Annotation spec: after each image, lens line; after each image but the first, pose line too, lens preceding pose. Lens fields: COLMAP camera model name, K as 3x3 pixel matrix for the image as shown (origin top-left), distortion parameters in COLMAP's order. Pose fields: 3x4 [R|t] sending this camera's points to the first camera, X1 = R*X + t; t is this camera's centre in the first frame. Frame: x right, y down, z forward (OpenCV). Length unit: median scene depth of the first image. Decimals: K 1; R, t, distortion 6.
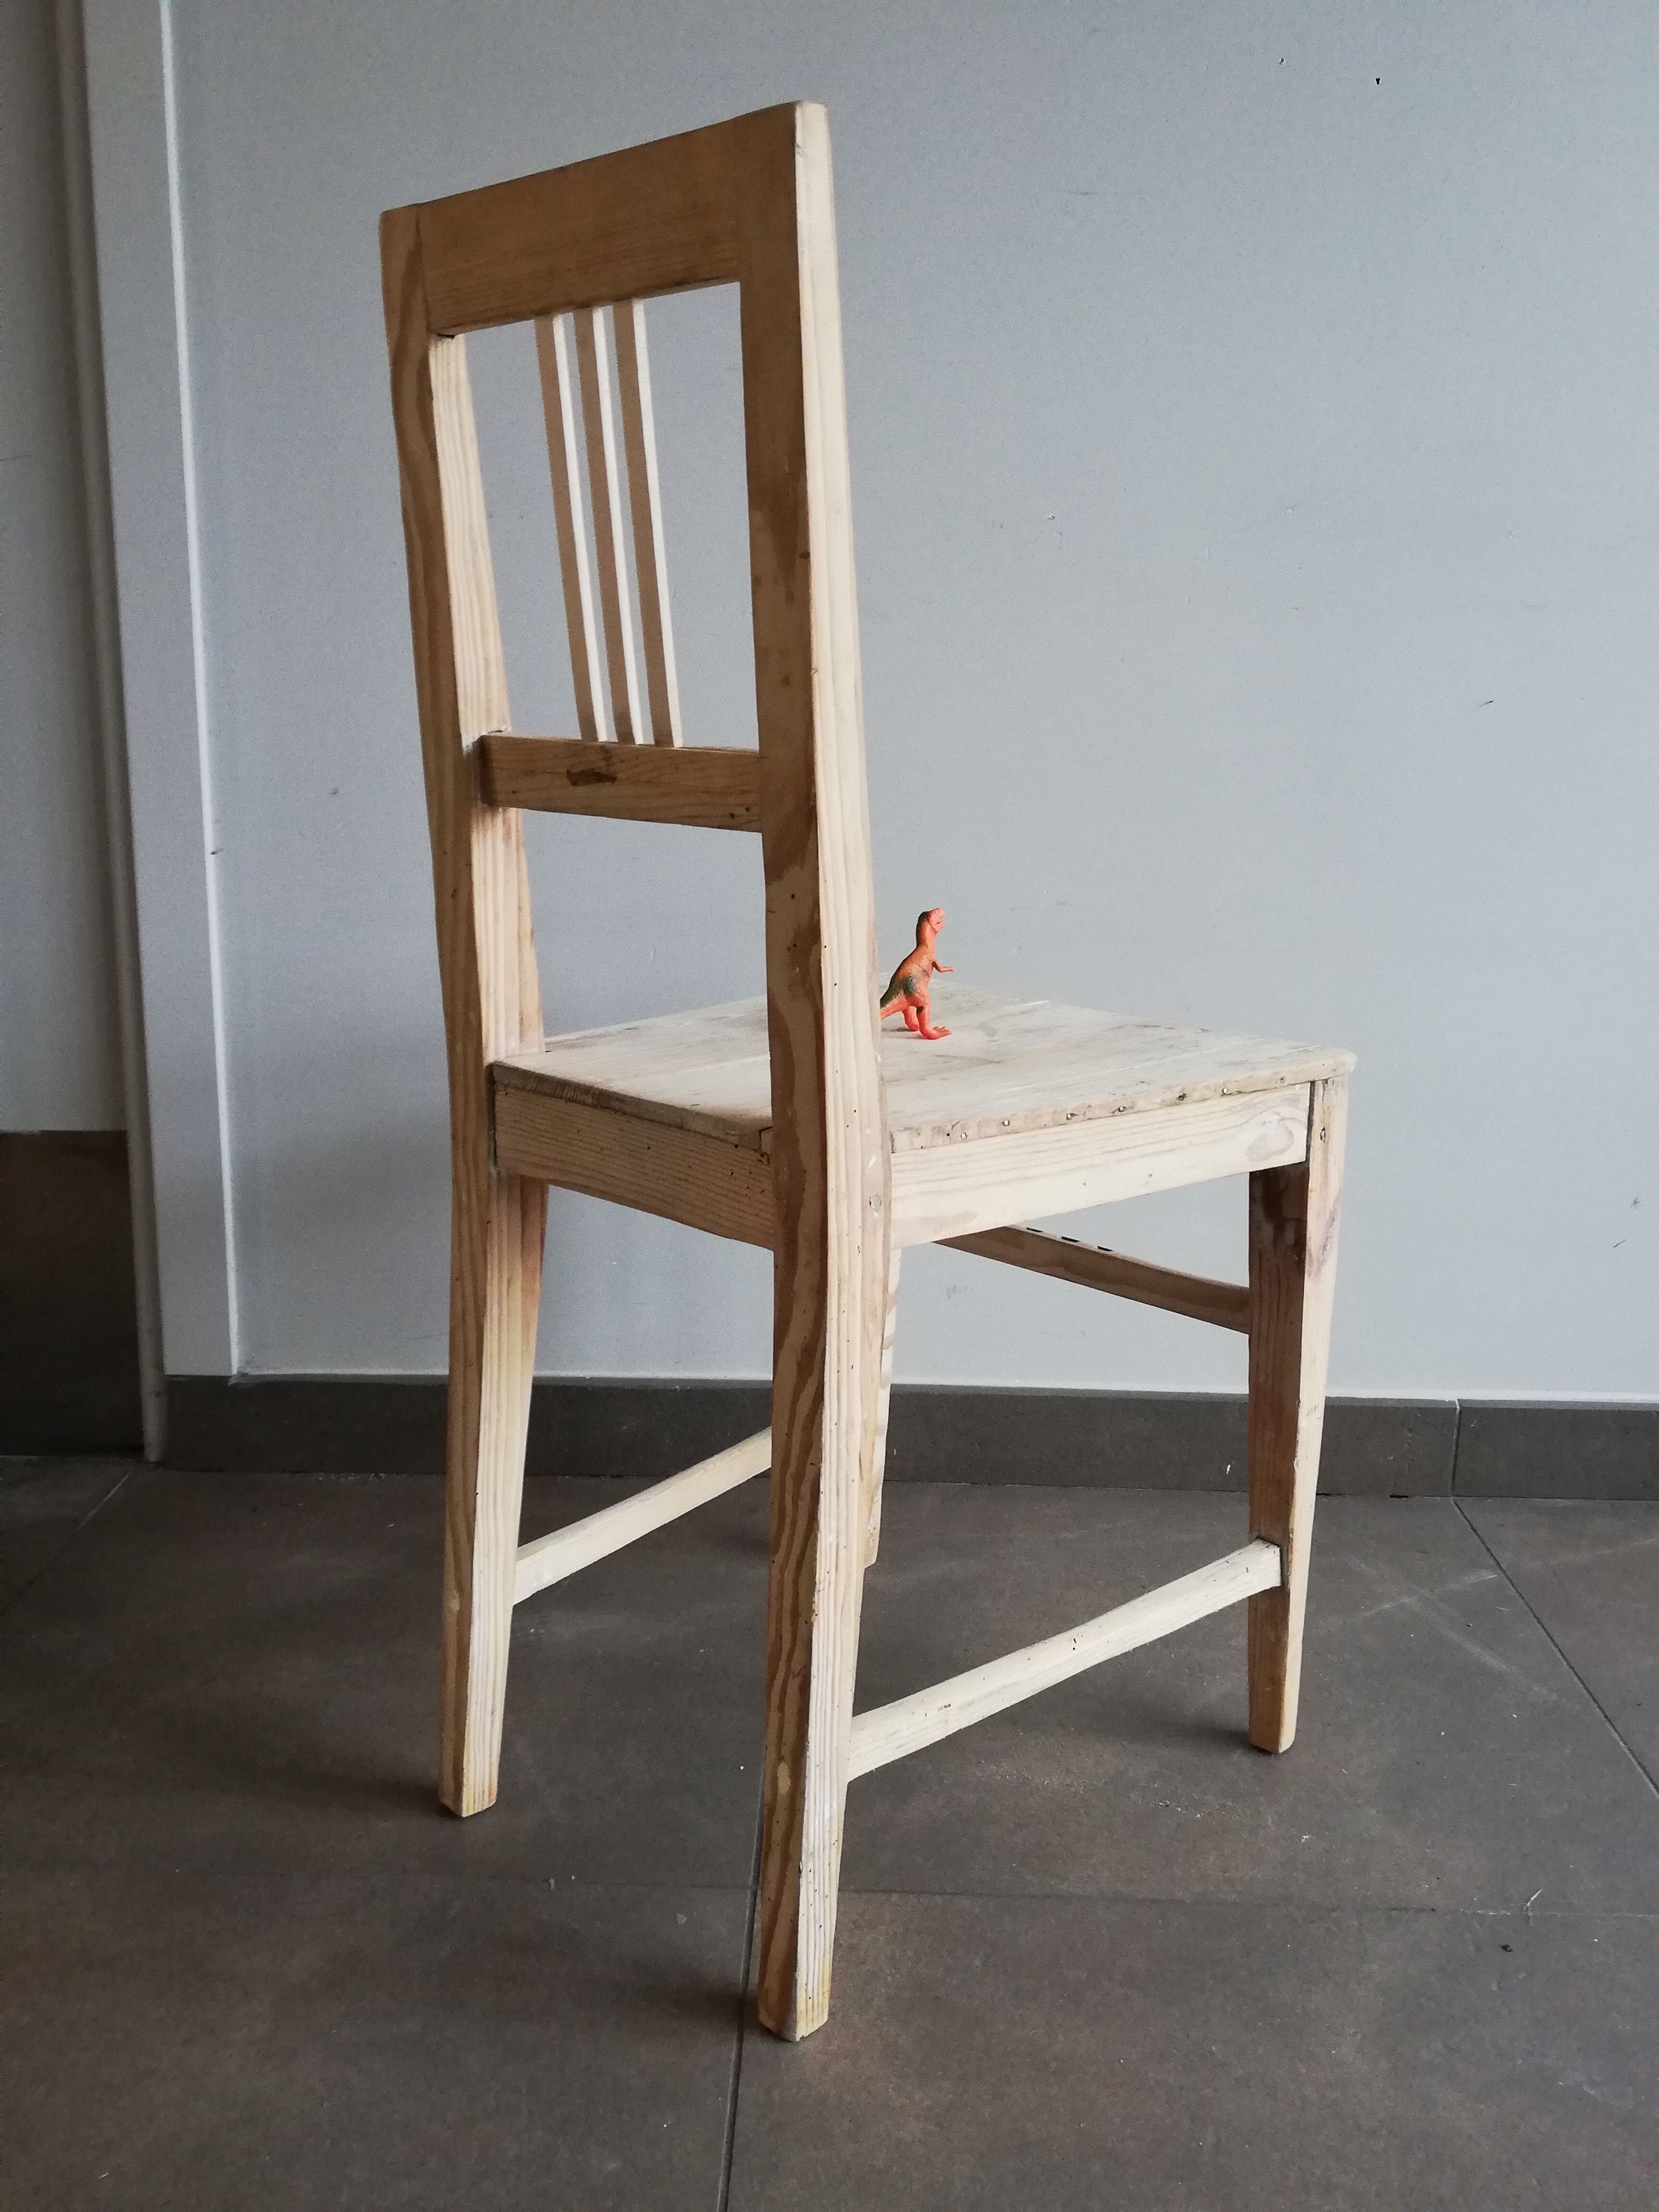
lens RADIAL K [[1820.6, 0, 829.5], [0, 1820.6, 1106.0], [0, 0, 1]] dist [-0.000363, -0.014843]
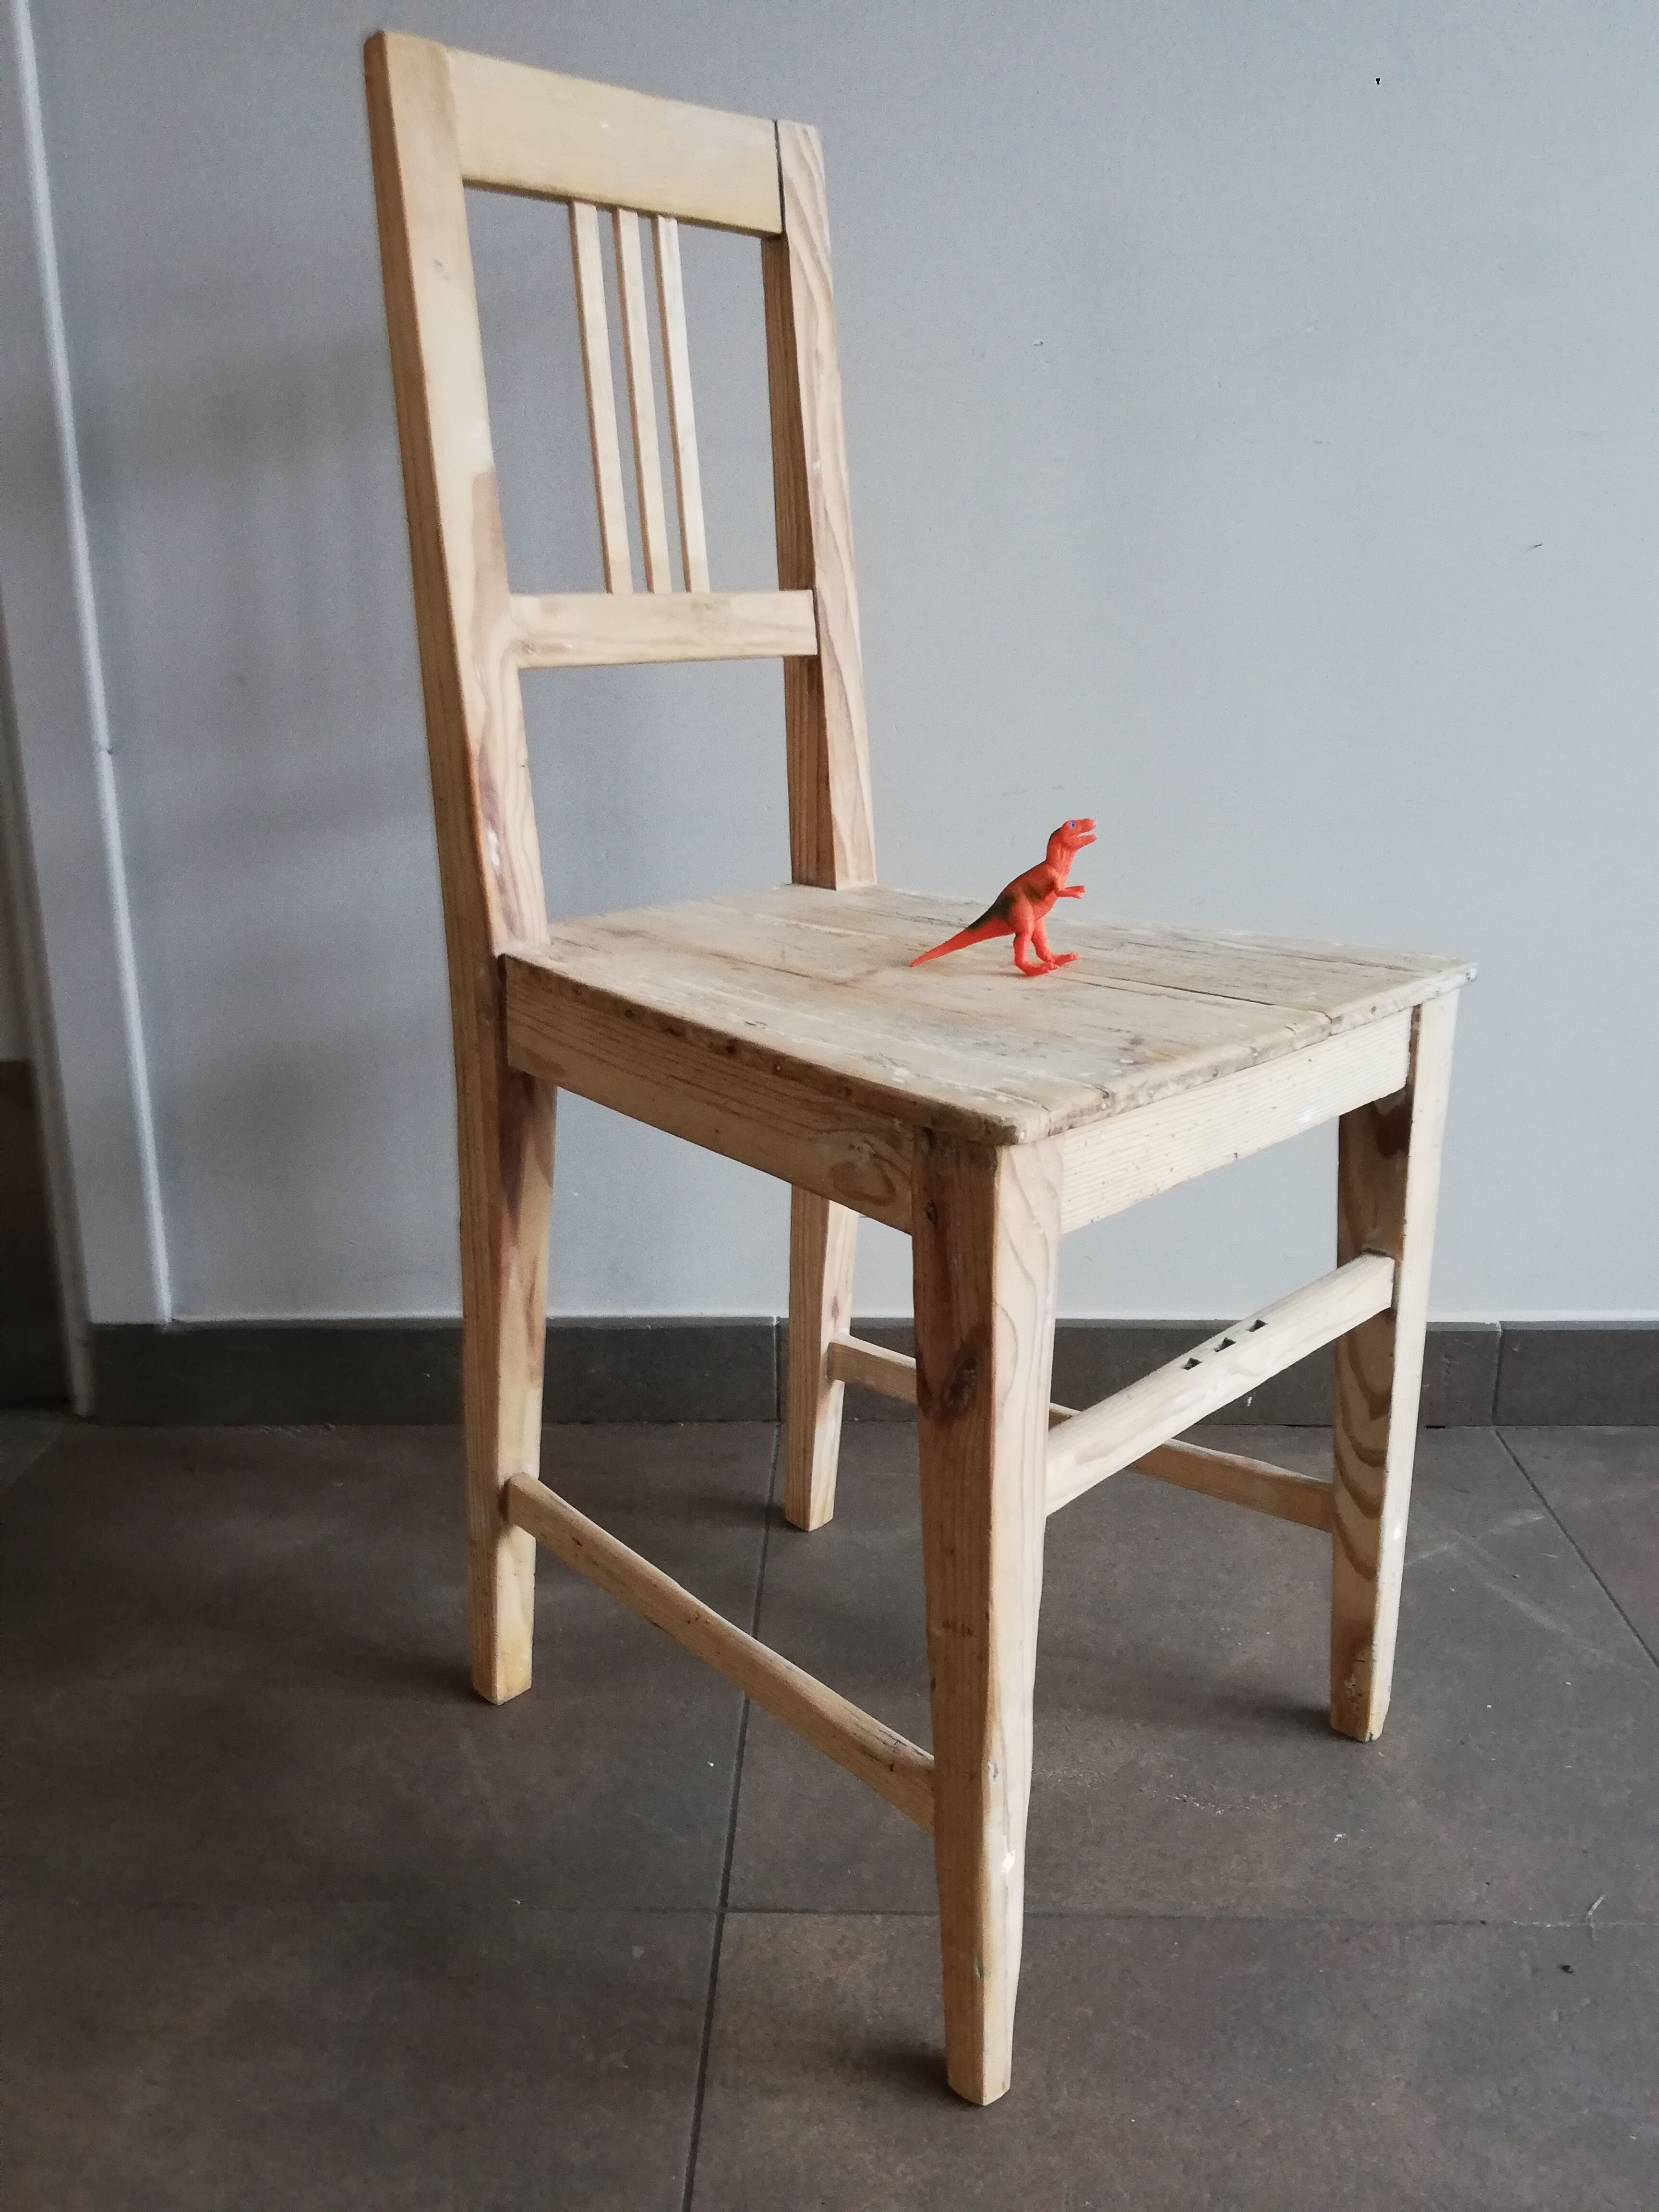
lens RADIAL K [[1823.4, 0, 837.3], [0, 1823.4, 1170.1], [0, 0, 1]] dist [-0.001651, -0.020731]
pose [[0.999778, -0.020474, -0.005072, 0.027866], [0.020871, 0.995047, 0.097186, -0.017001], [0.003057, -0.097270, 0.995253, 0.147770]]
